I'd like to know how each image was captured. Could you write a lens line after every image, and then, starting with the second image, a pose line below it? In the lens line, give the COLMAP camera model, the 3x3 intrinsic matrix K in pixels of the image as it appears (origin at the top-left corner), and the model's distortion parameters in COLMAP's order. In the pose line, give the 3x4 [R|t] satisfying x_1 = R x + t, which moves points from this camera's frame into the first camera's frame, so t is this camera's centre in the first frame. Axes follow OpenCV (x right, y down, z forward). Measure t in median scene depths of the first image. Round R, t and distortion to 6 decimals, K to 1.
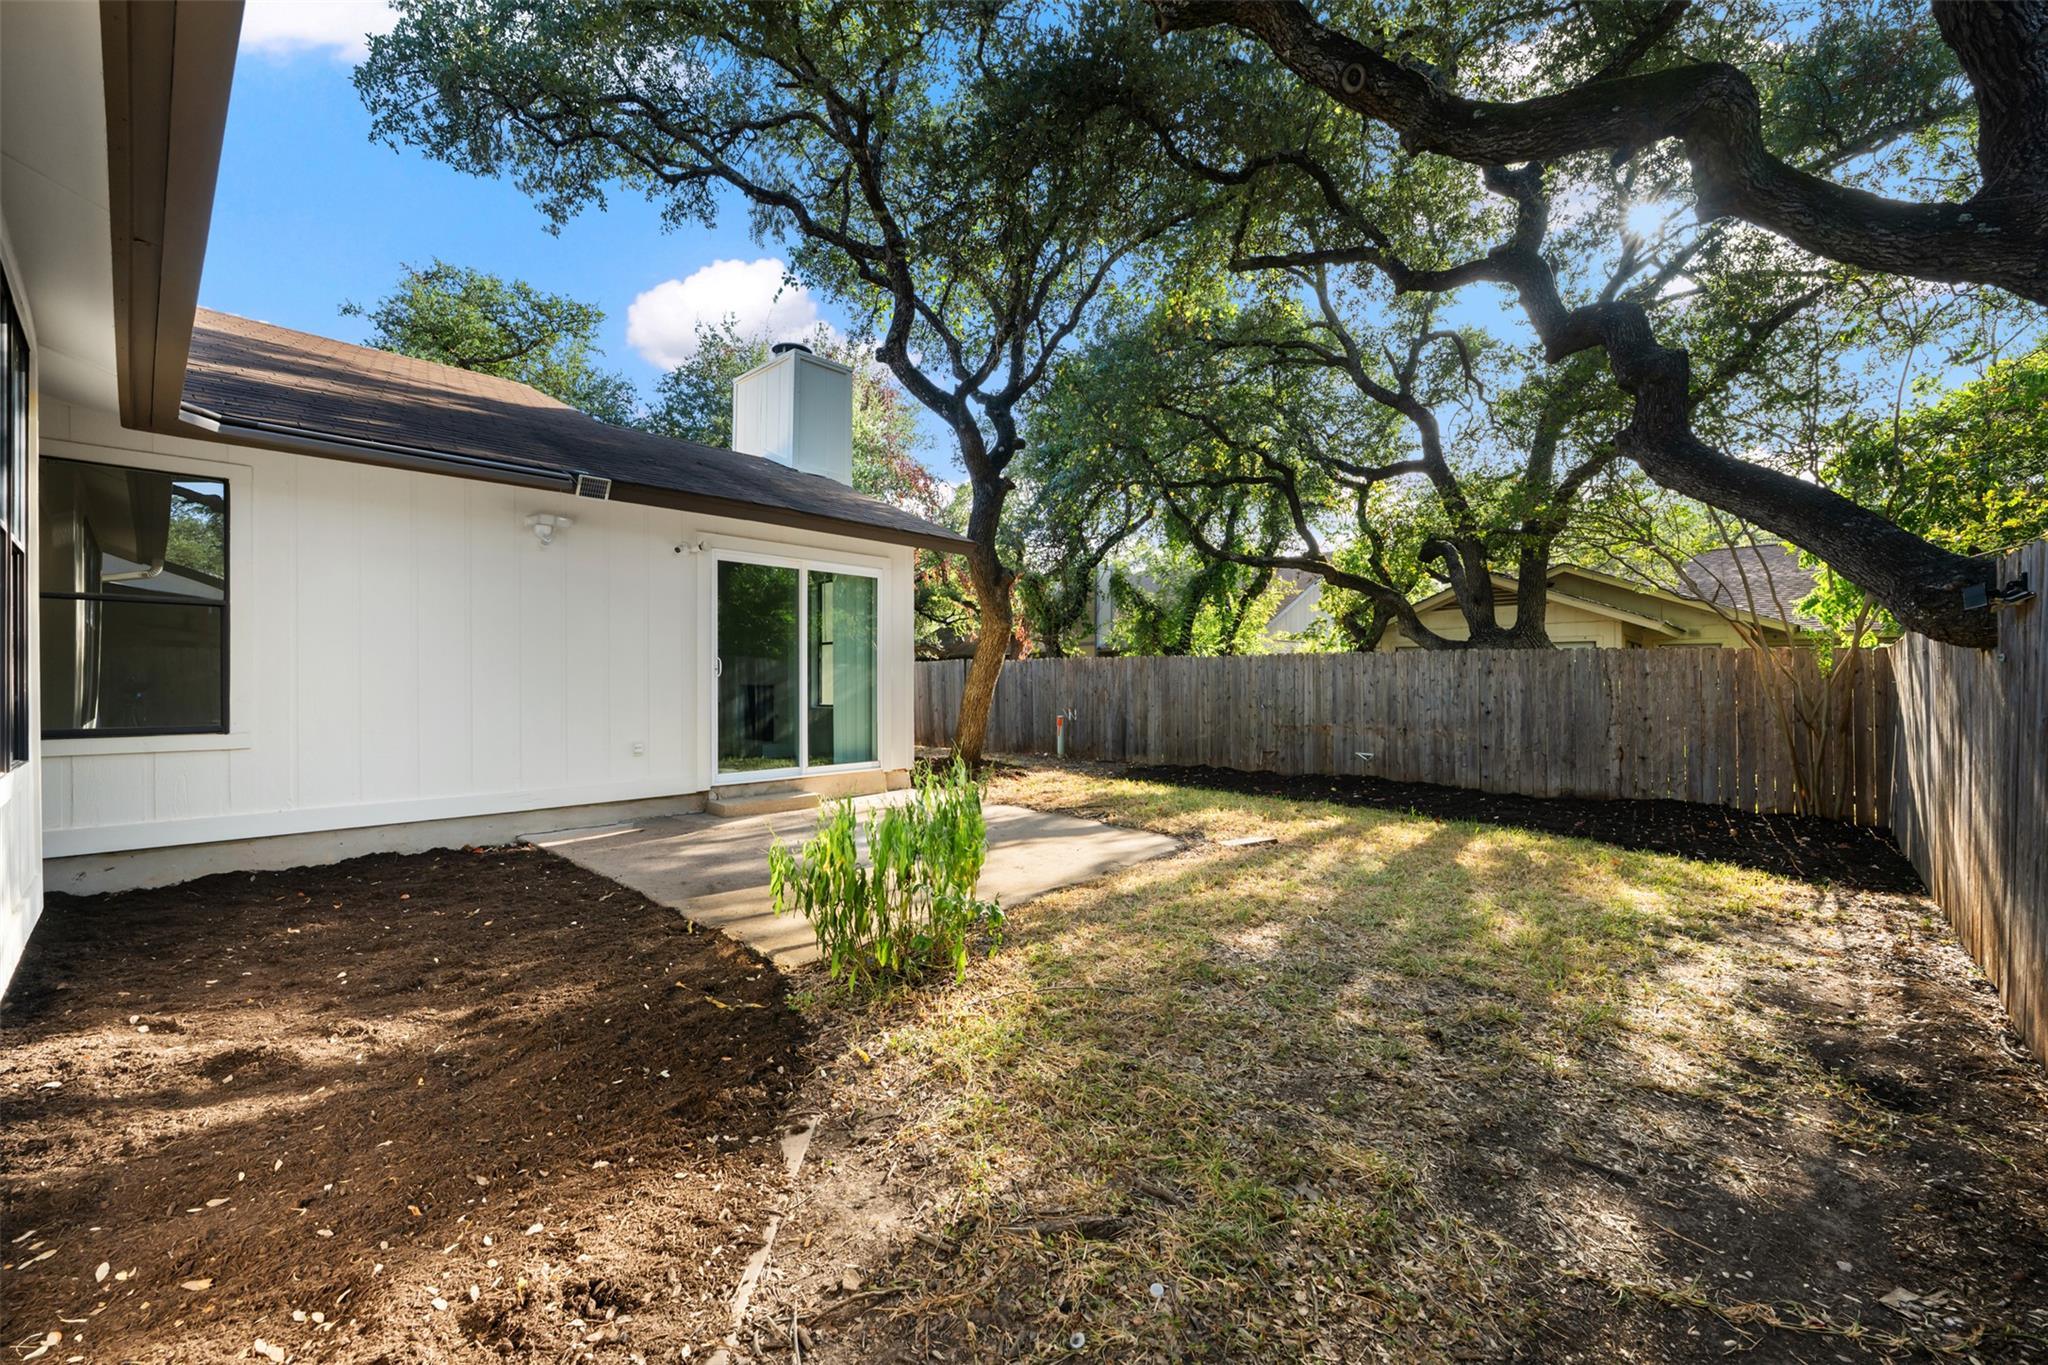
lens RADIAL K [[828.0, 0, 1039.8], [0, 828.0, 677.2], [0, 0, 1]] dist [-0.000526, 0.000009]
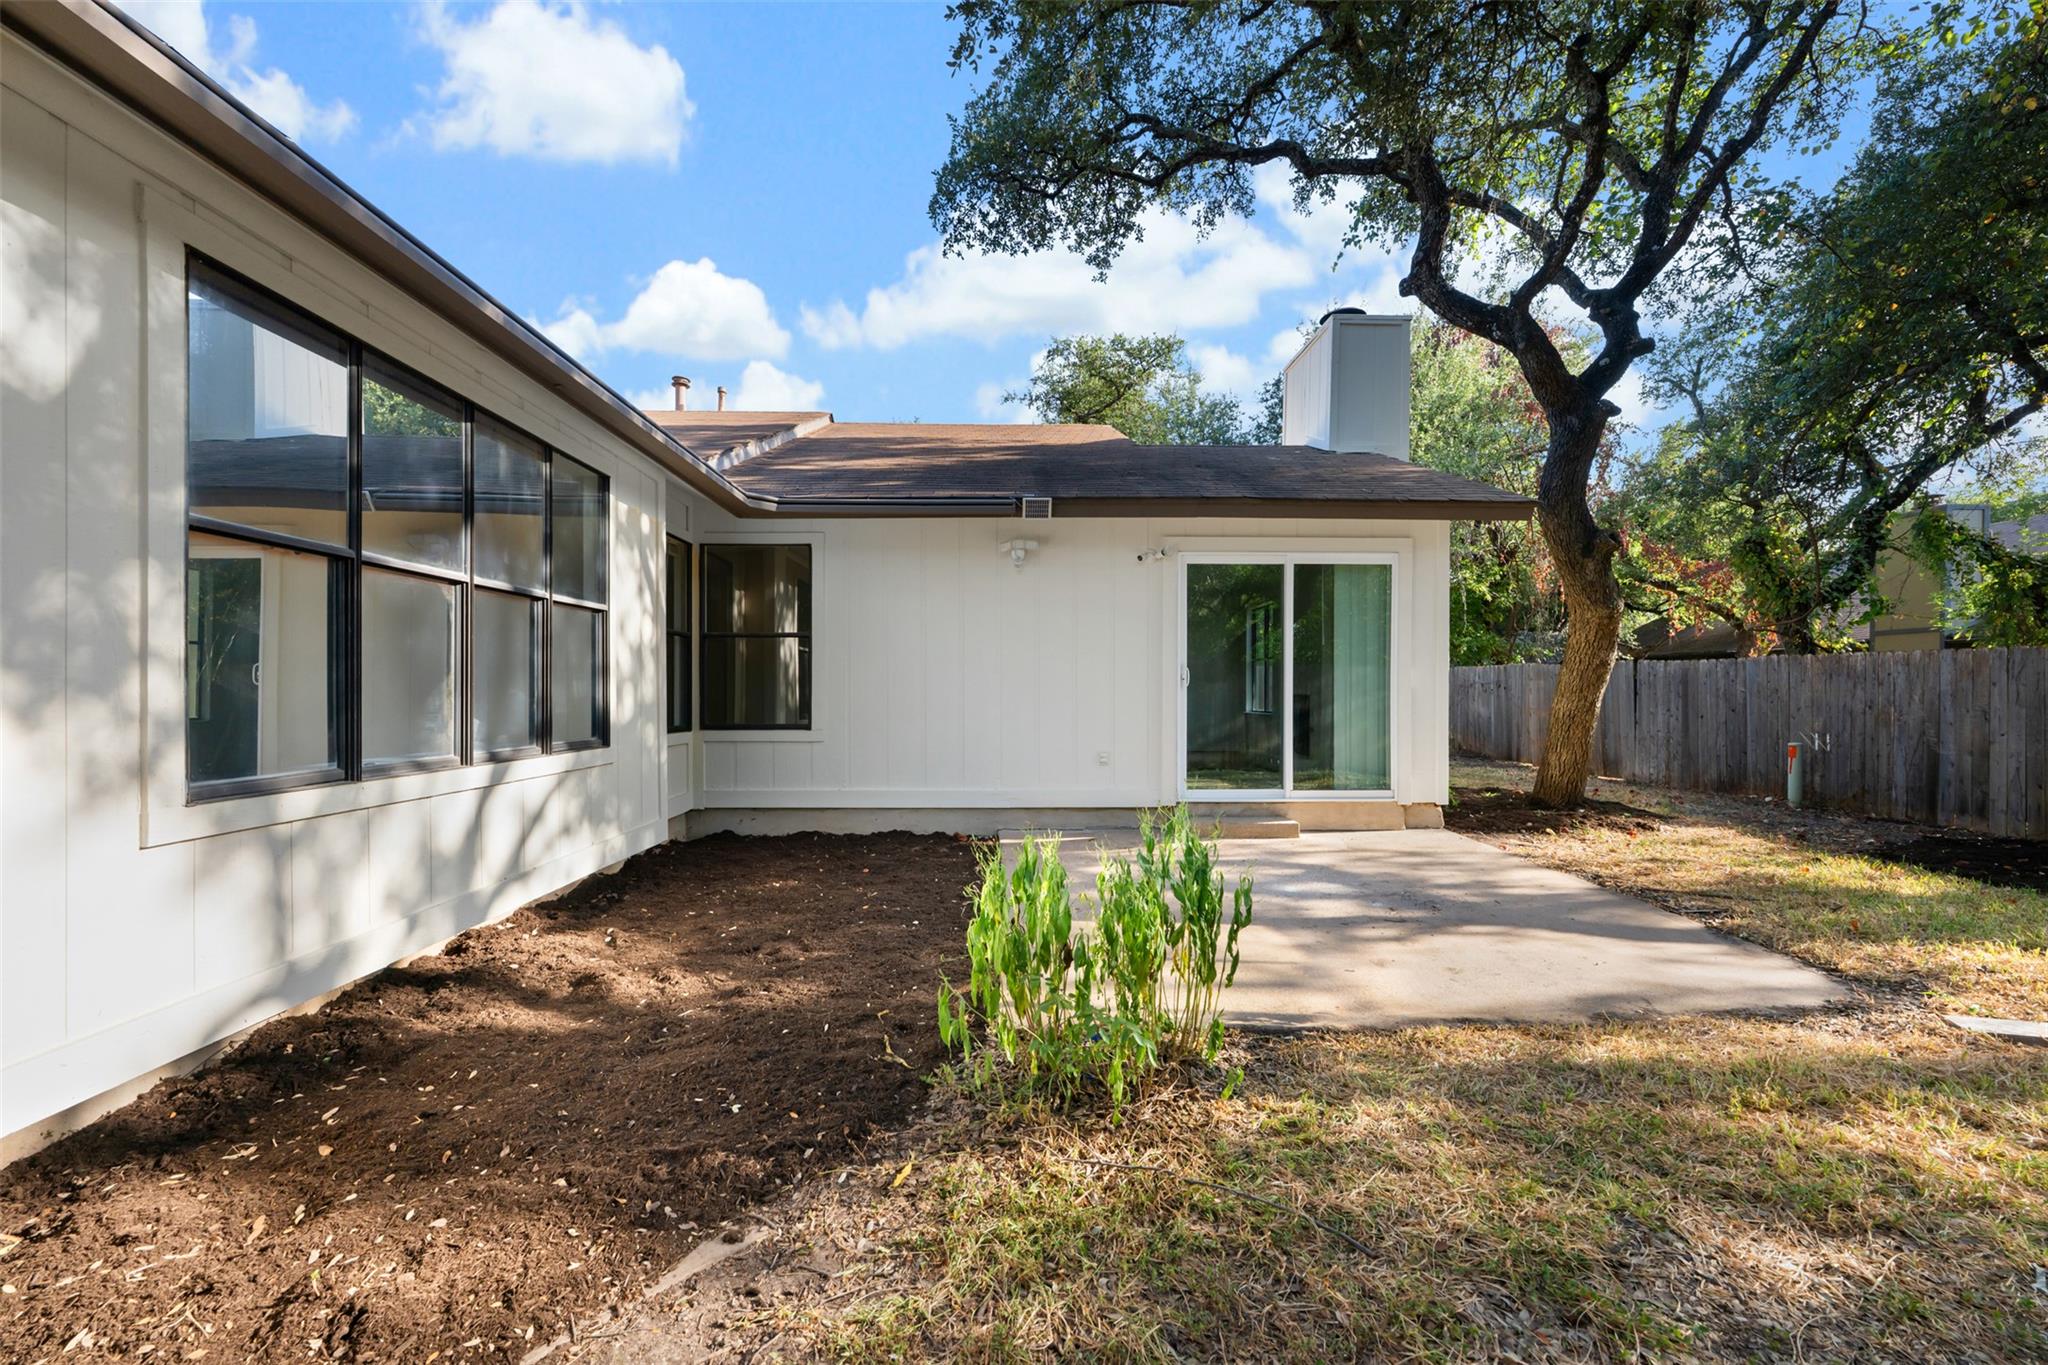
lens RADIAL K [[828.0, 0, 1018.0], [0, 828.0, 692.8], [0, 0, 1]] dist [-0.000526, 0.000009]
pose [[0.685882, 0.004371, -0.727699, 0.198330], [0.003437, 0.999951, 0.009245, -0.004325], [0.727704, -0.008842, 0.685834, 0.247381]]
